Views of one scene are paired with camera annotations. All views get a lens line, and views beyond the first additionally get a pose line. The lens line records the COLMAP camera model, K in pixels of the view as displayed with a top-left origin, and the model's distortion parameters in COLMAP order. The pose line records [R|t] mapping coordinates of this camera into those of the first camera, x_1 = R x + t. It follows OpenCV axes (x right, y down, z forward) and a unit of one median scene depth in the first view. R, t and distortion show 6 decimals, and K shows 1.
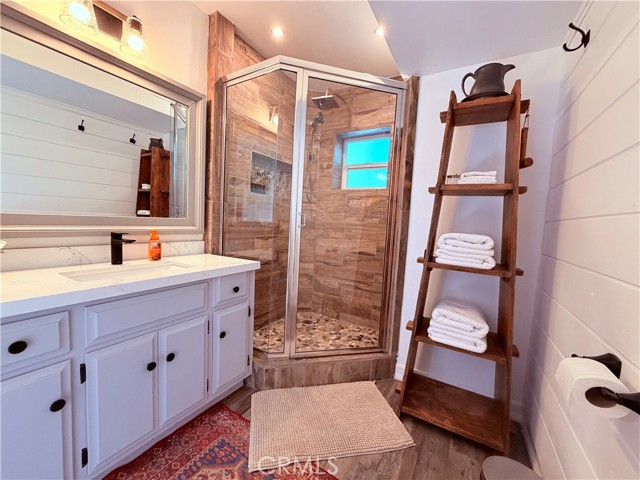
lens RADIAL K [[257.0, 0, 318.0], [0, 257.0, 241.9], [0, 0, 1]] dist [-0.001151, 0.000036]
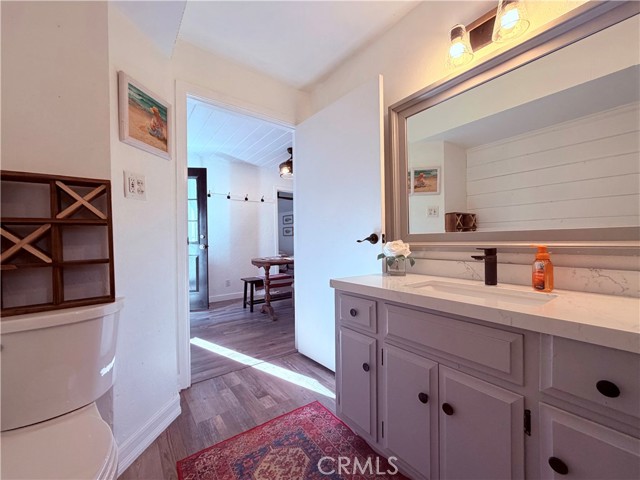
lens RADIAL K [[257.0, 0, 319.8], [0, 257.0, 240.4], [0, 0, 1]] dist [-0.001151, 0.000036]
pose [[-0.363736, -0.044437, -0.930441, 0.237792], [-0.083839, 0.996369, -0.014810, -0.002319], [0.927721, 0.072621, -0.366141, 0.731949]]
